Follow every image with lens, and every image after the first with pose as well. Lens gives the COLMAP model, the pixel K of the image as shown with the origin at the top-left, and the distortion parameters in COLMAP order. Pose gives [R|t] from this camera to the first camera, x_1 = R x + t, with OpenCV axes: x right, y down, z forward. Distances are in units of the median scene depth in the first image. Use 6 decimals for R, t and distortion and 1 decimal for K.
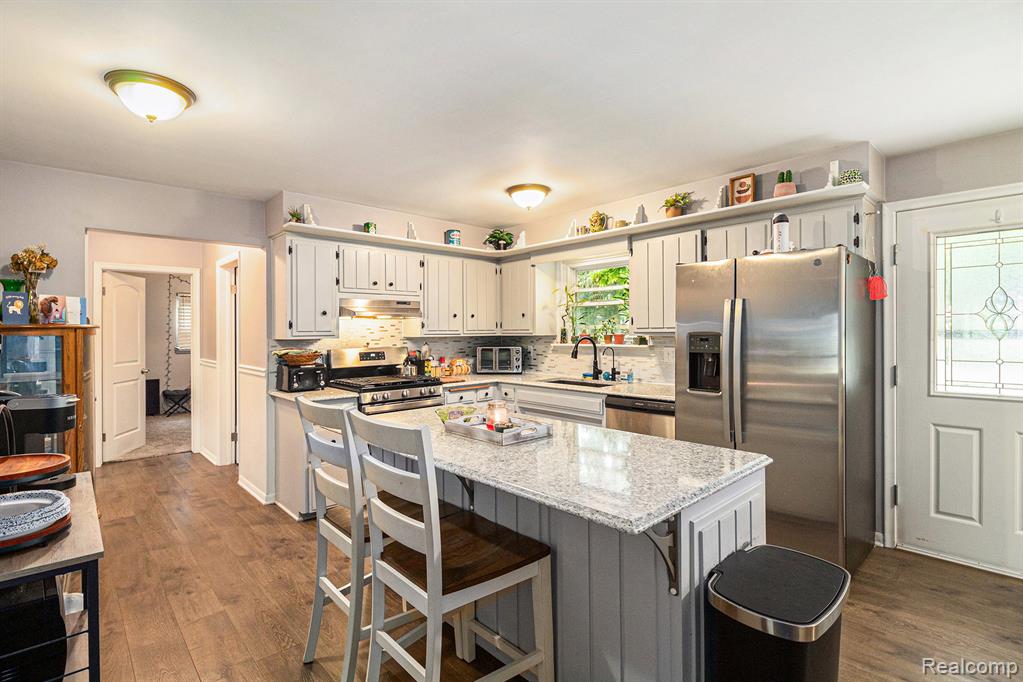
lens RADIAL K [[482.9, 0, 513.6], [0, 482.9, 333.4], [0, 0, 1]] dist [-0.005621, -0.001374]
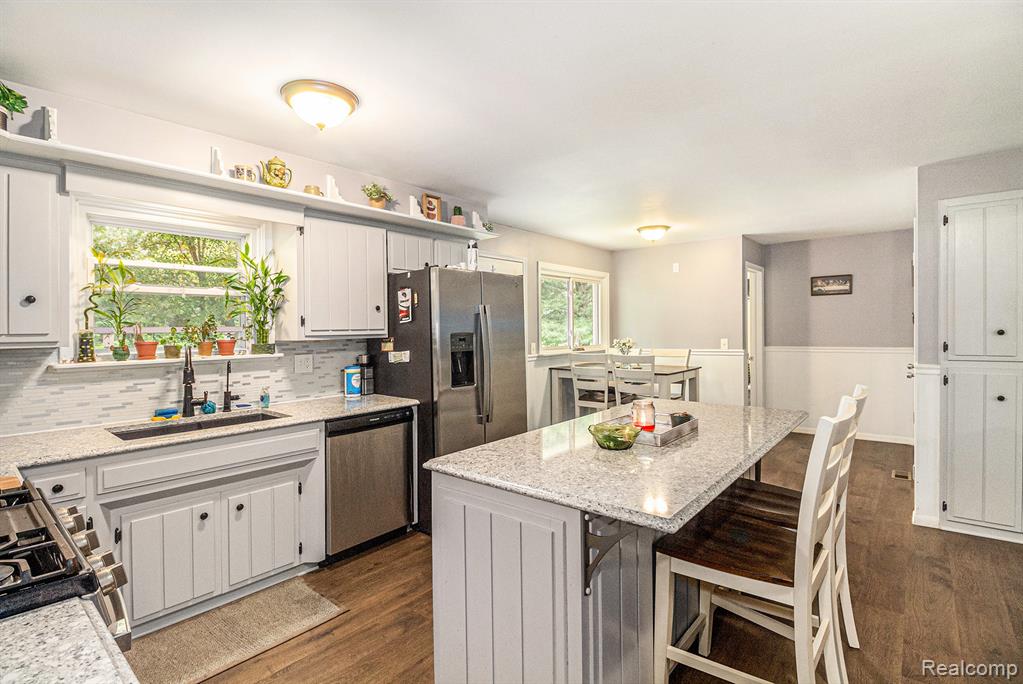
lens RADIAL K [[482.9, 0, 511.6], [0, 482.9, 334.8], [0, 0, 1]] dist [-0.005621, -0.001374]
pose [[-0.112738, 0.002472, 0.993622, -0.490766], [0.022560, 0.999745, 0.000072, 0.003117], [-0.993369, 0.022424, -0.112765, 0.691951]]
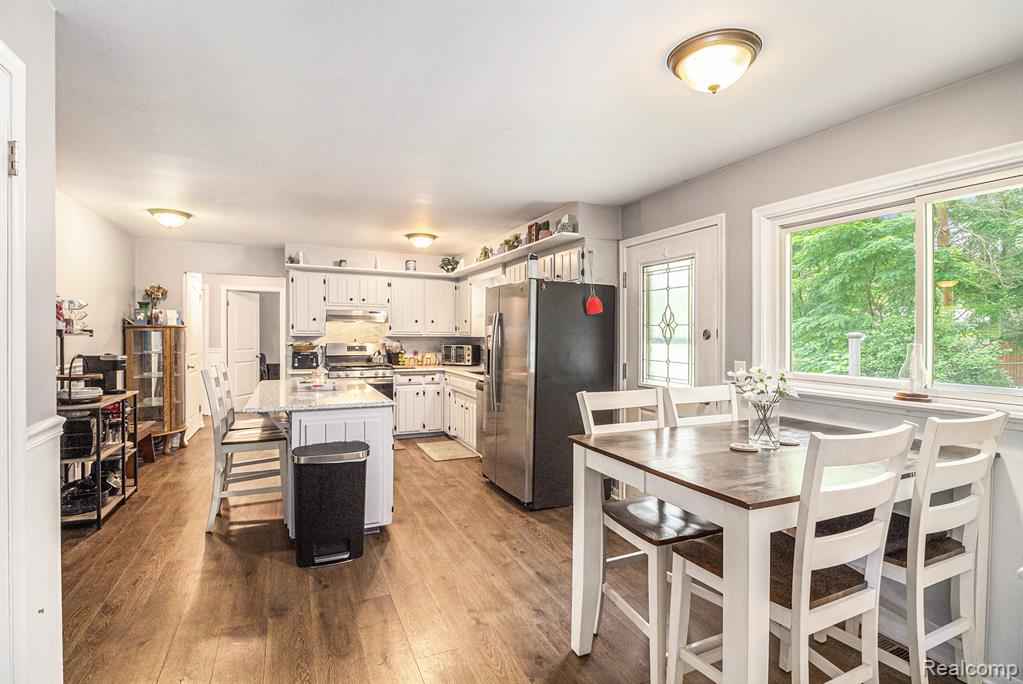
lens RADIAL K [[482.9, 0, 507.7], [0, 482.9, 338.9], [0, 0, 1]] dist [-0.005621, -0.001374]
pose [[0.948761, 0.020963, -0.315299, 0.603232], [-0.019027, 0.999776, 0.009217, -0.004432], [0.315422, -0.002746, 0.948948, -0.244524]]
